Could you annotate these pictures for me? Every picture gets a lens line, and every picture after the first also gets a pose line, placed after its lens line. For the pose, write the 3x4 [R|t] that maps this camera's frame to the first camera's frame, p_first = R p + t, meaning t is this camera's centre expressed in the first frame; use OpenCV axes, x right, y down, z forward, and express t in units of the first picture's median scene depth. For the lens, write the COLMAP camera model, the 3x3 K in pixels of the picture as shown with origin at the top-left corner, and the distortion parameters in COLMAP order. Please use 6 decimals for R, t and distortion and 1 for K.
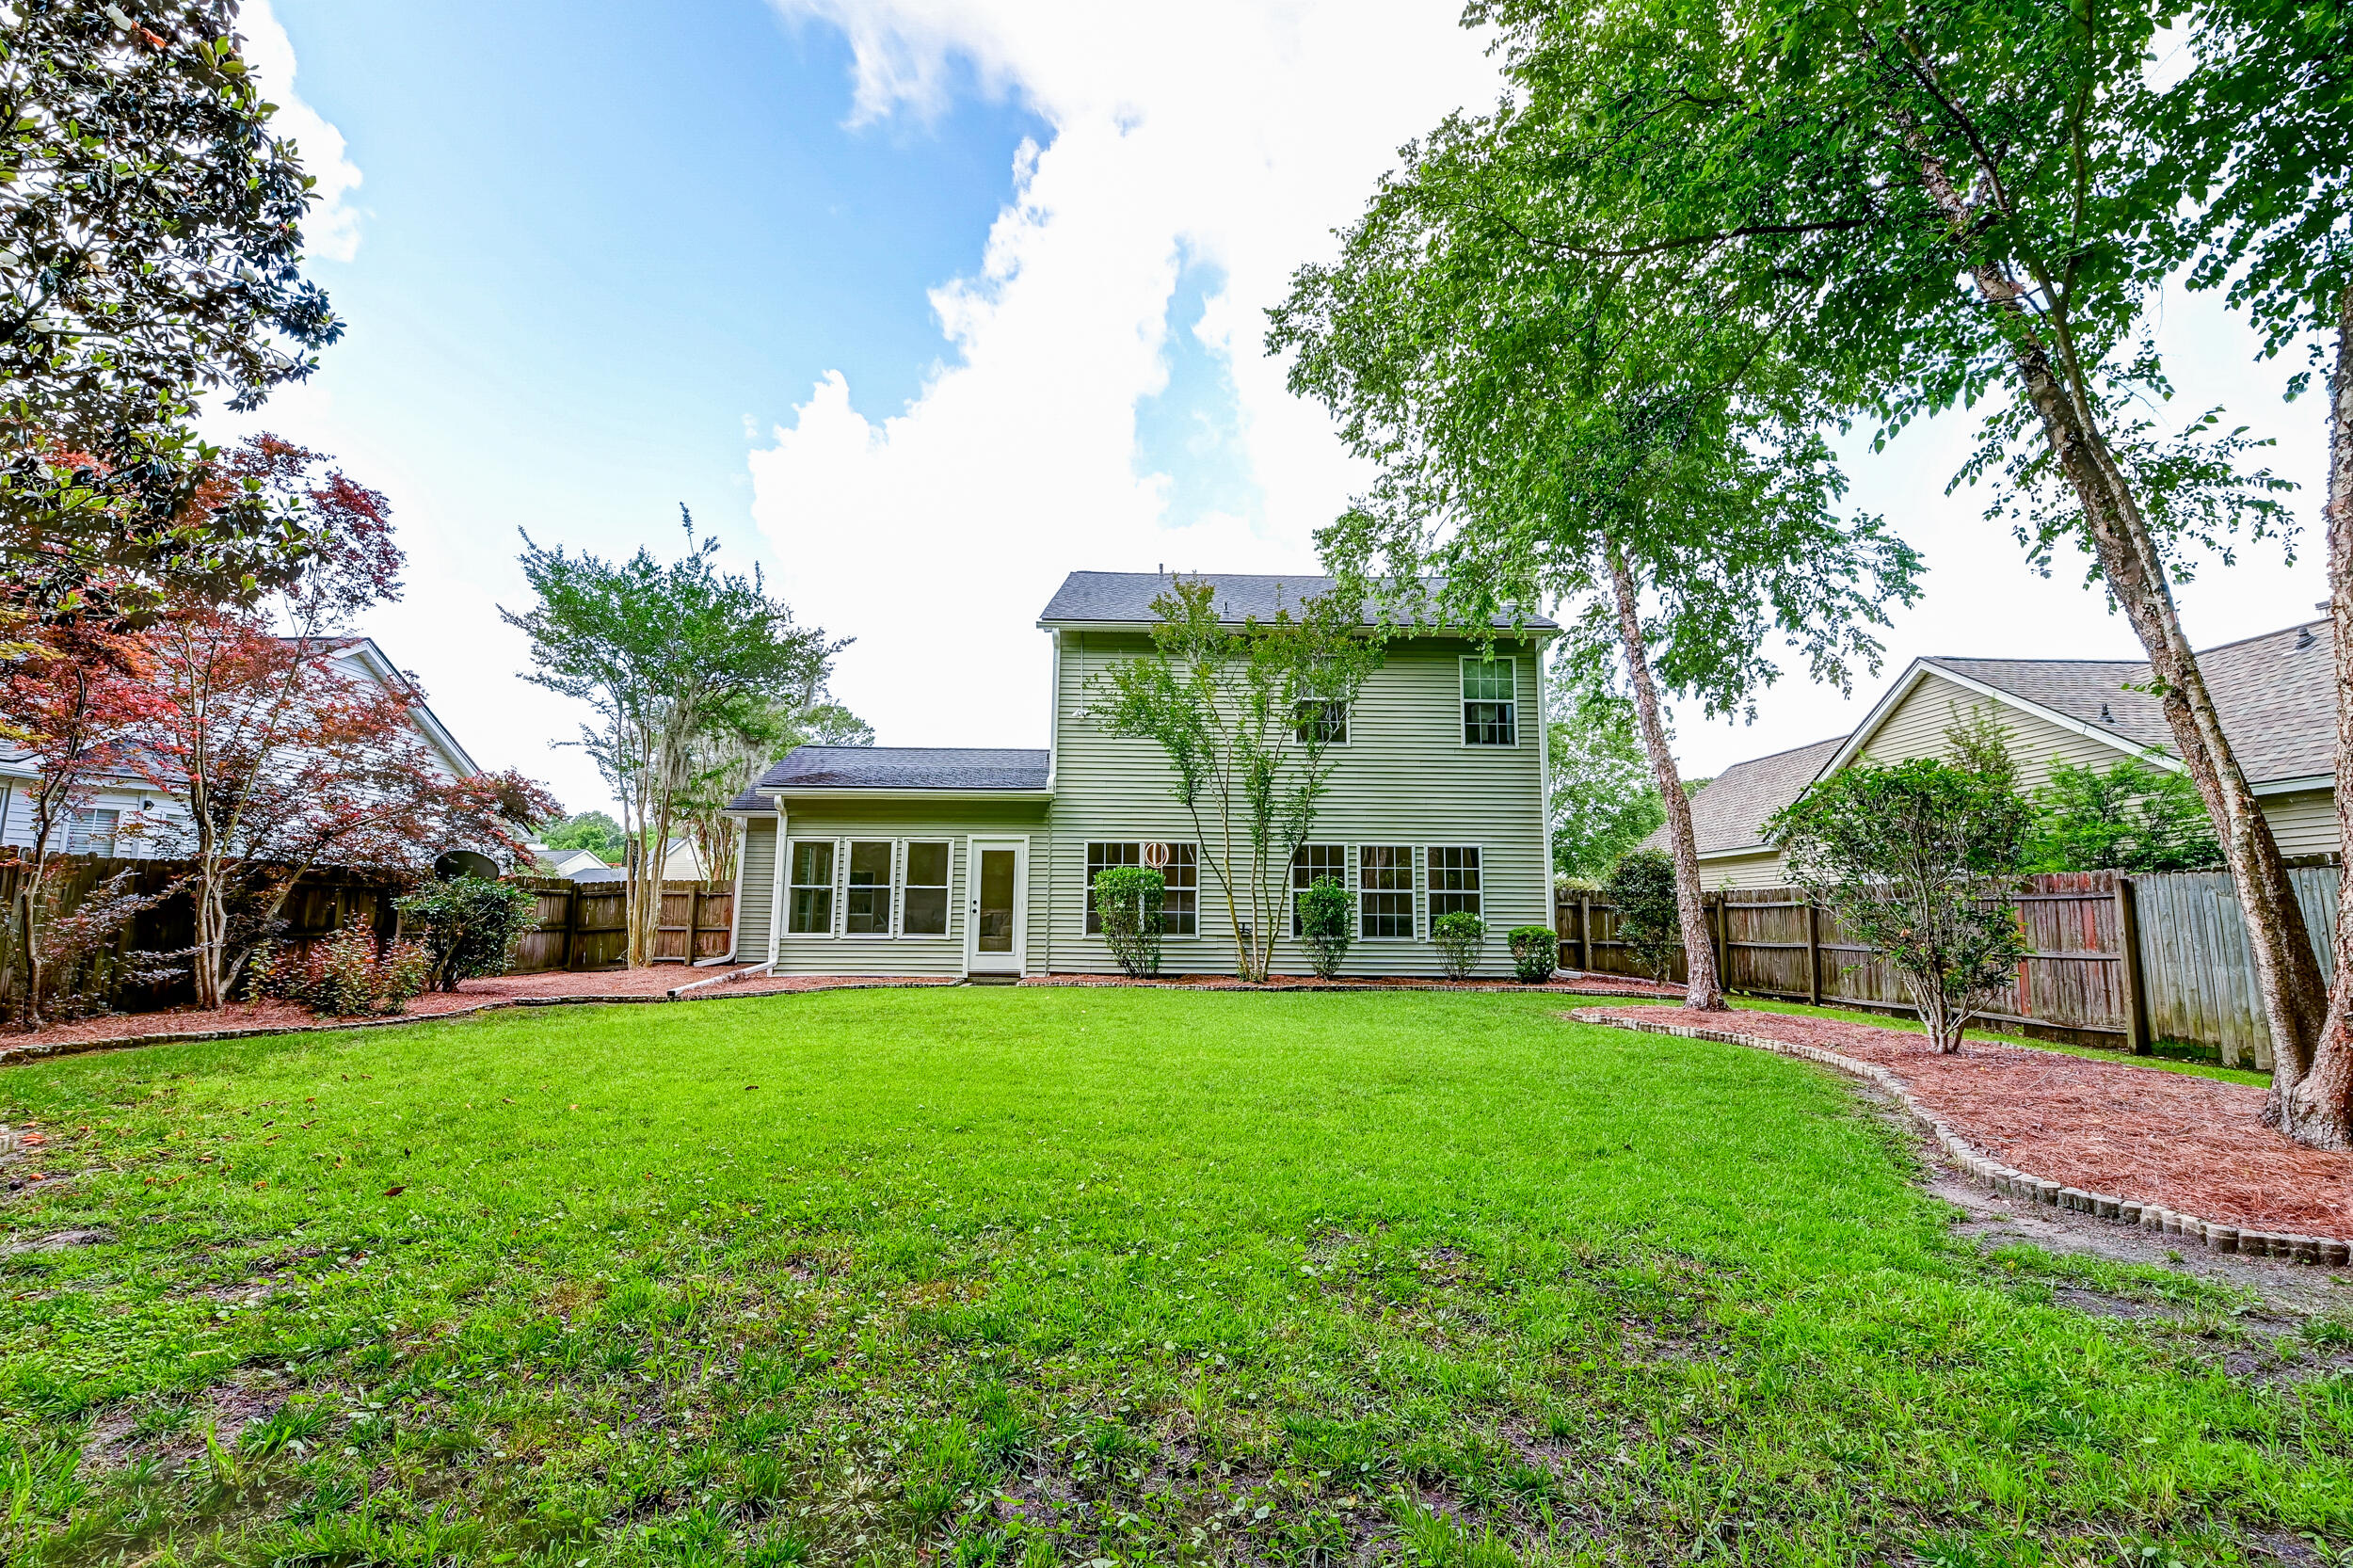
lens RADIAL K [[1005.7, 0, 1174.0], [0, 1005.7, 782.0], [0, 0, 1]] dist [-0.000127, -0.000199]
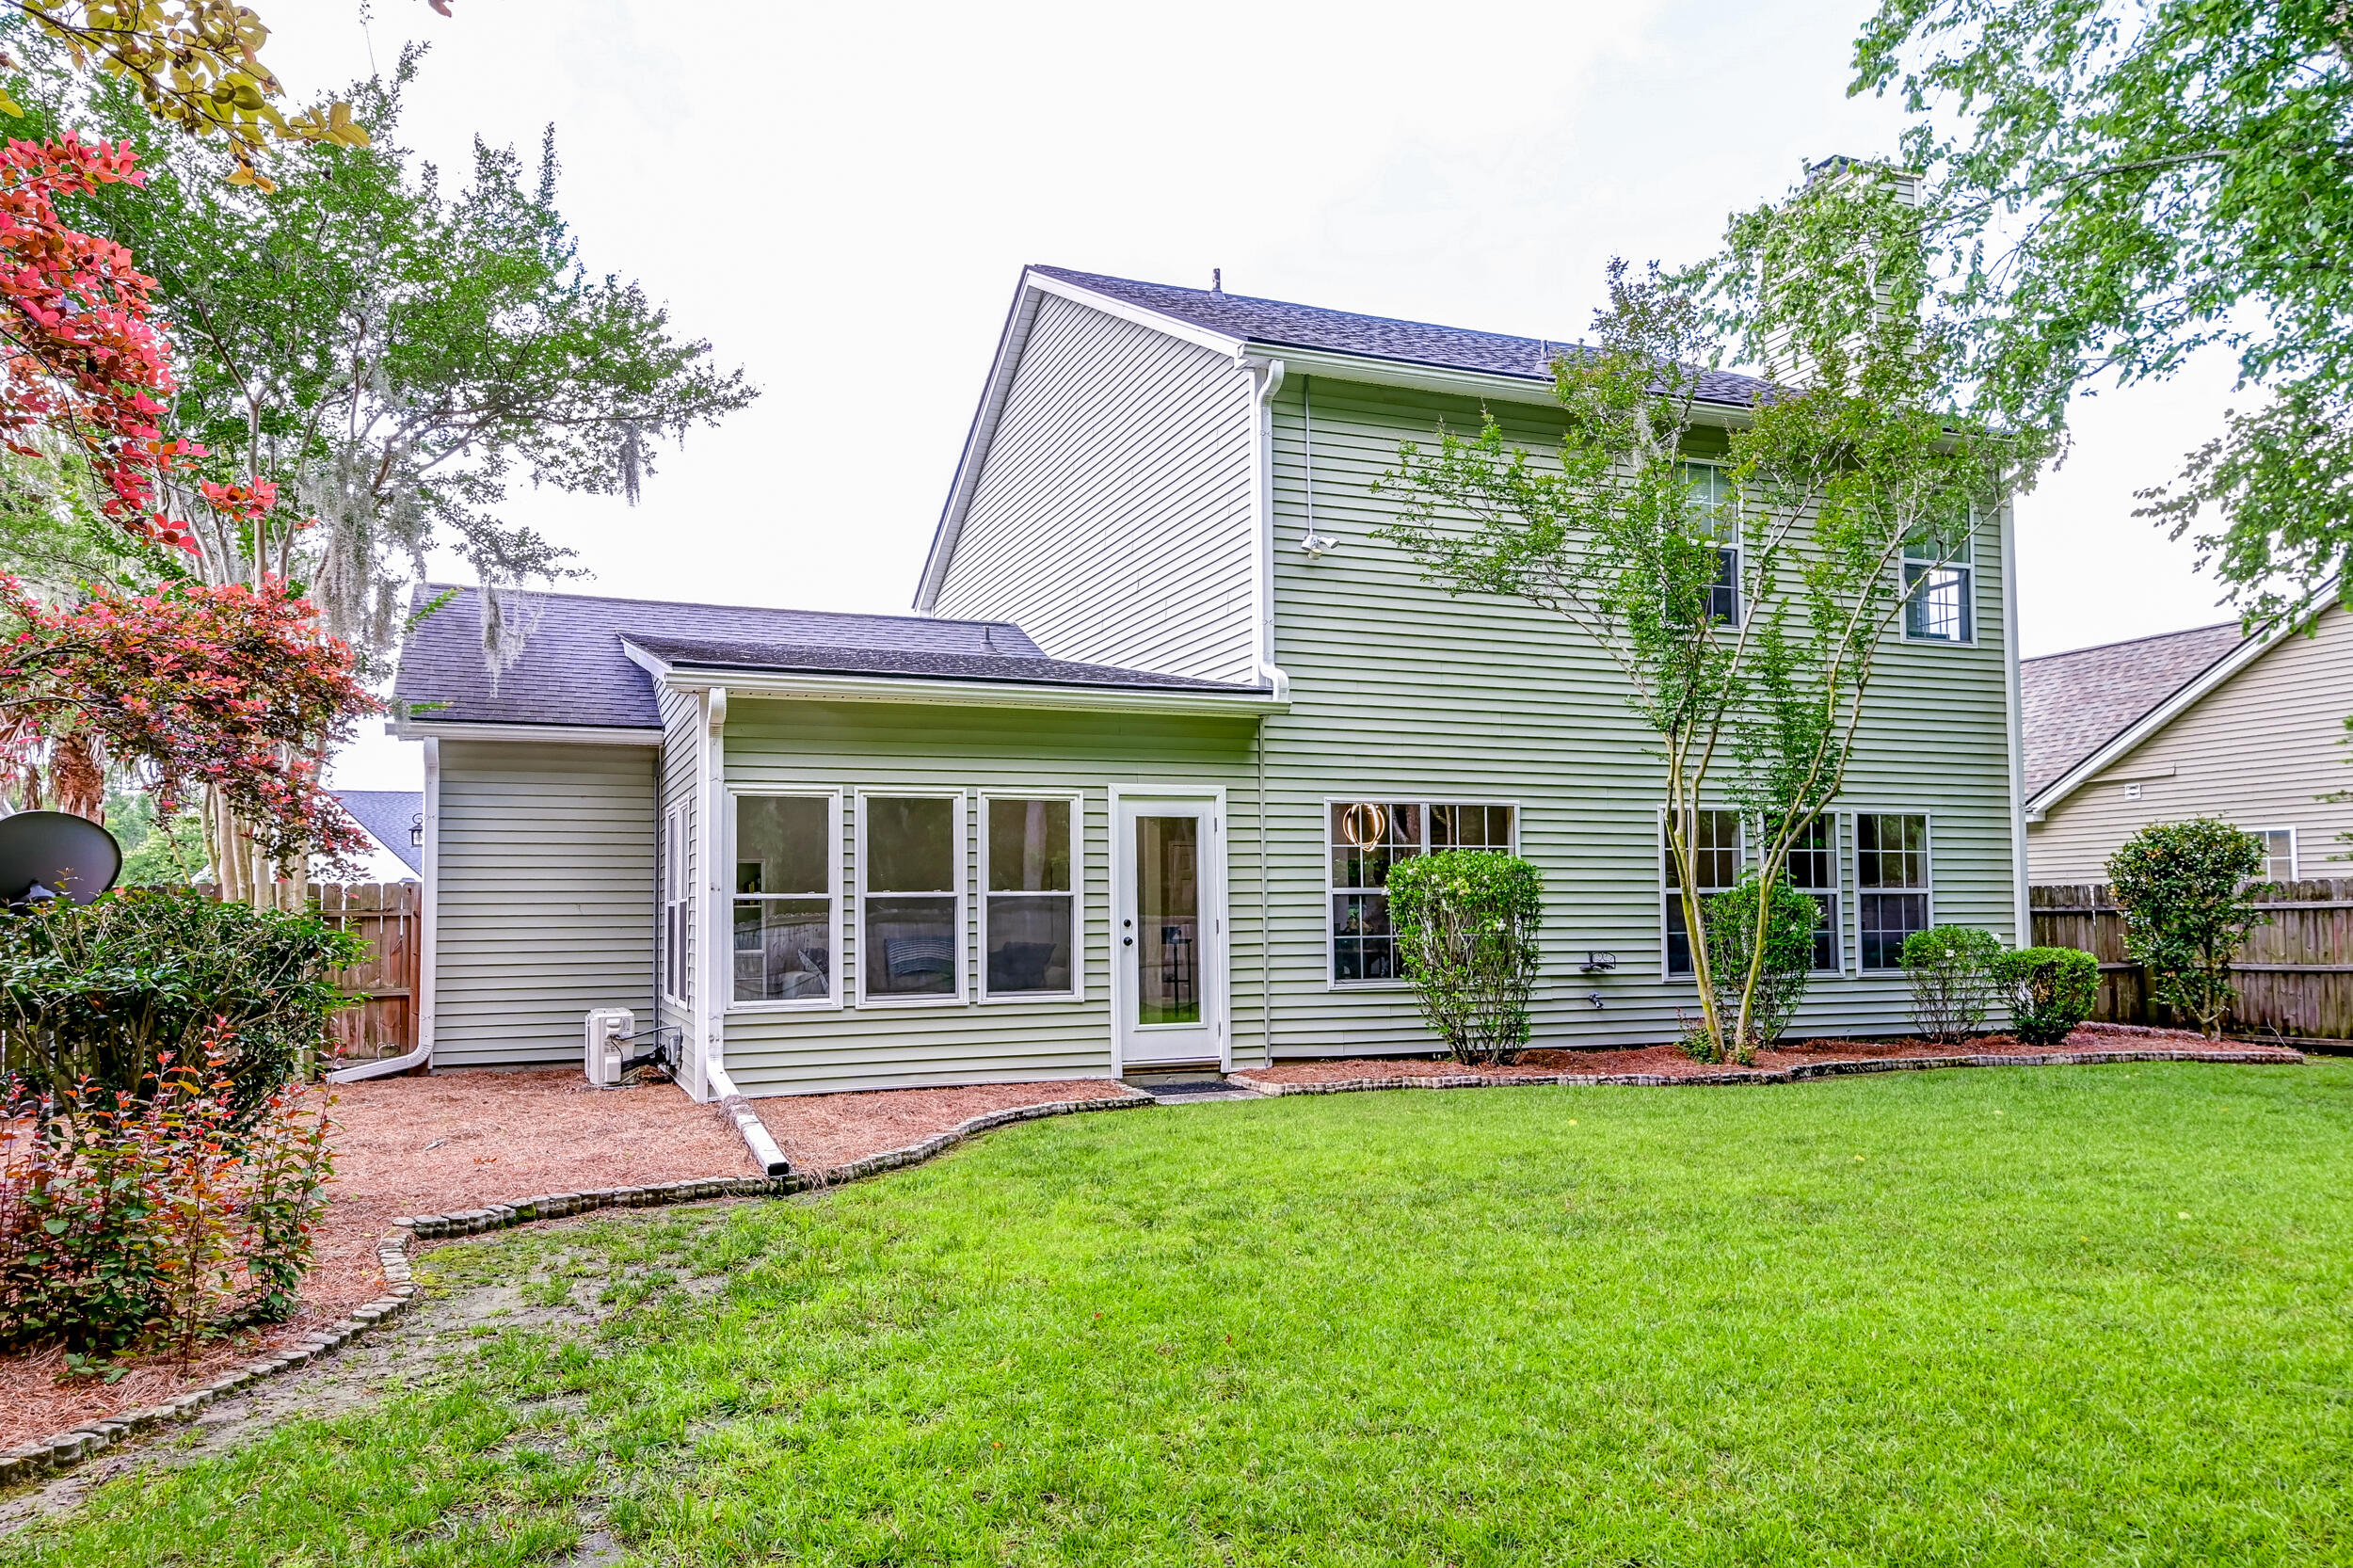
lens RADIAL K [[1578.3, 0, 1163.0], [0, 1578.3, 818.4], [0, 0, 1]] dist [0.052179, 0.004643]
pose [[0.936013, 0.003917, 0.351944, -0.452523], [-0.027382, 0.997718, 0.061720, 0.022034], [-0.350899, -0.067408, 0.933984, 0.290084]]
